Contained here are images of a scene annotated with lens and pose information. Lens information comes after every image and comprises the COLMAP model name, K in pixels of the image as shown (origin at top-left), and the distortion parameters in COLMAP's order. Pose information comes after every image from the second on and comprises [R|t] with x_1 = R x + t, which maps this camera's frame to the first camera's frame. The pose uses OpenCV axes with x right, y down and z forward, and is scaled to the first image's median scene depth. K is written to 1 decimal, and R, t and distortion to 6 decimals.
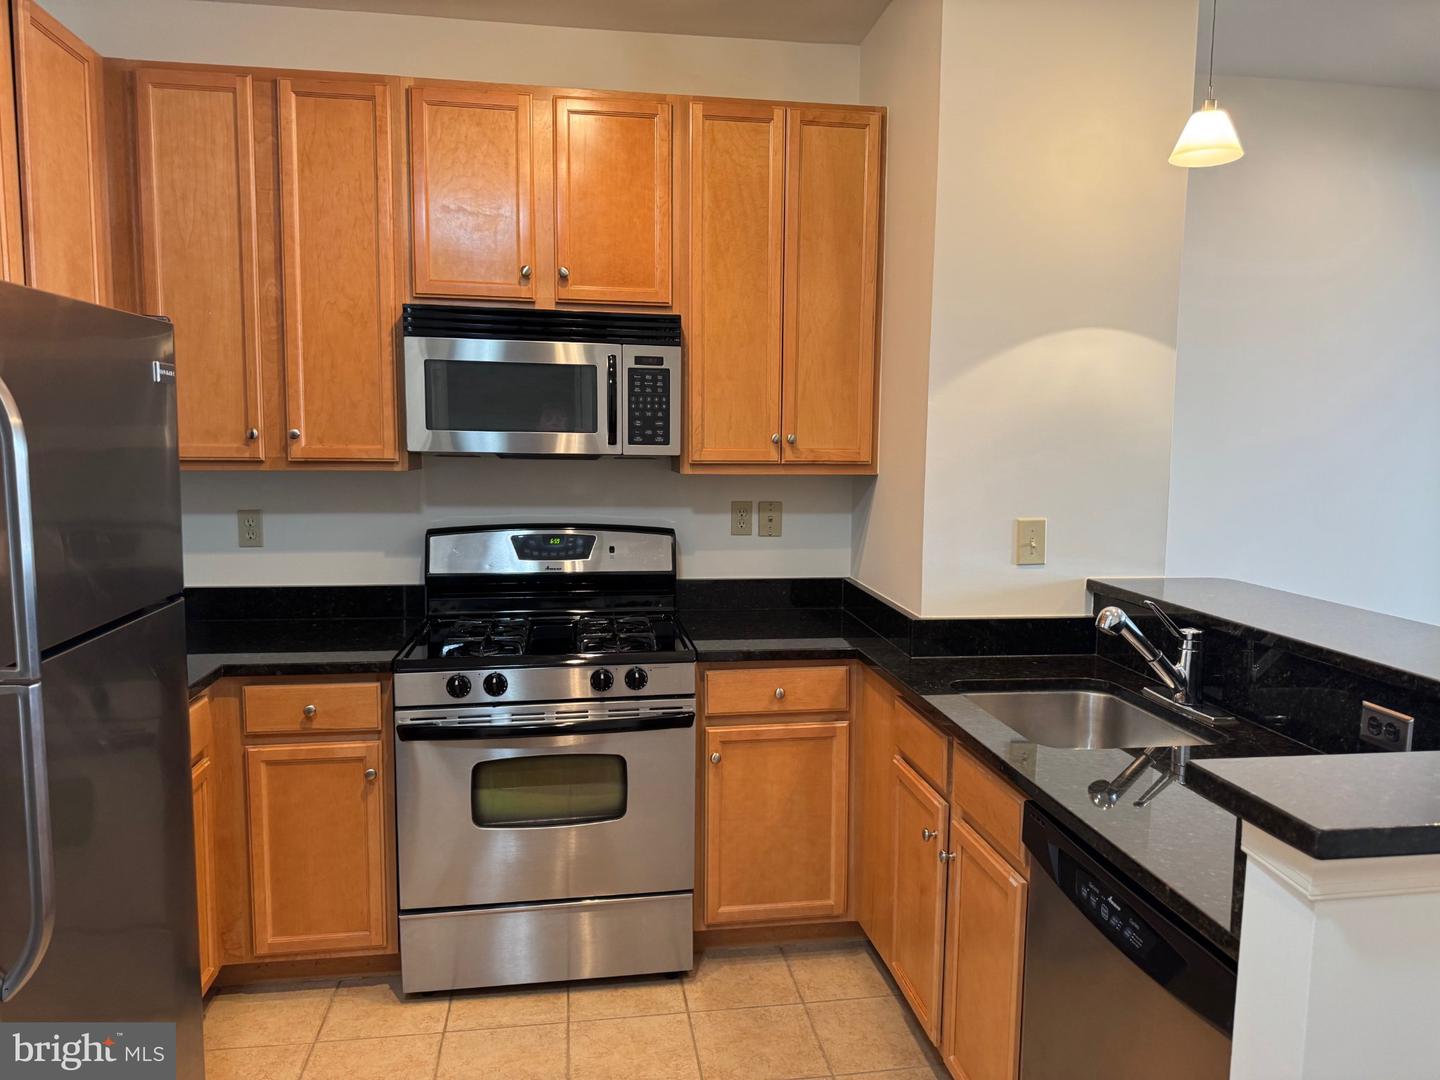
lens RADIAL K [[1001.1, 0, 717.5], [0, 1001.1, 587.1], [0, 0, 1]] dist [0.140758, -0.191602]
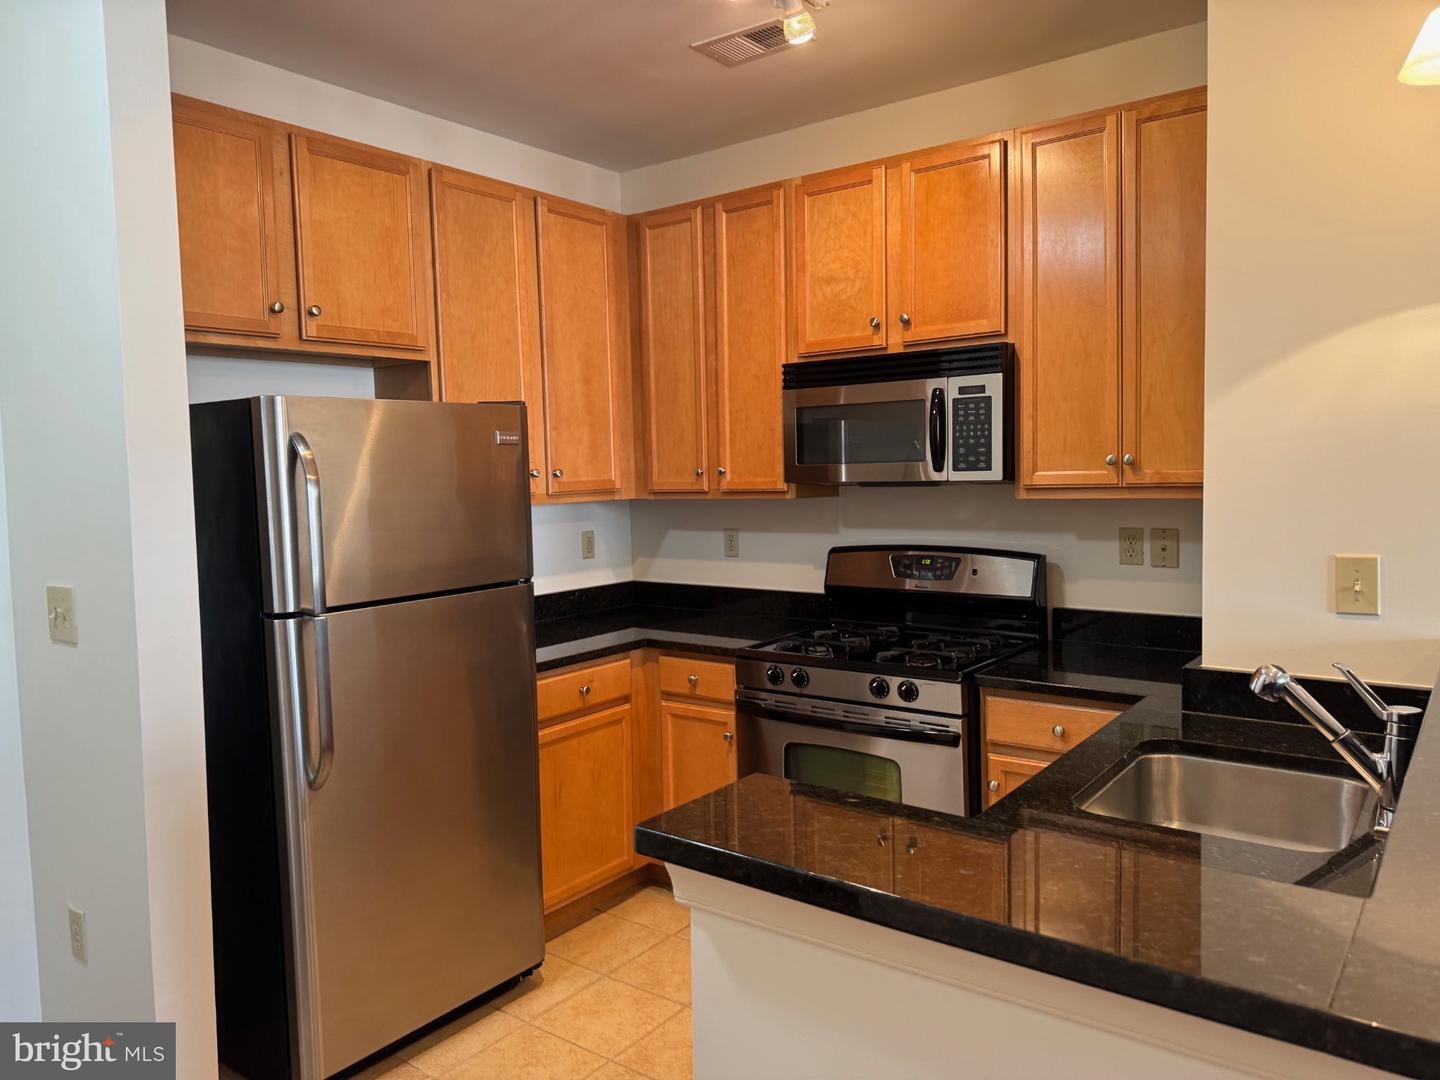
lens RADIAL K [[1001.1, 0, 717.5], [0, 1001.1, 587.1], [0, 0, 1]] dist [0.140758, -0.191602]
pose [[0.700895, 0.060218, -0.710718, 0.503959], [-0.078261, 0.996906, 0.007287, -0.010279], [0.708958, 0.050514, 0.703439, 0.094869]]
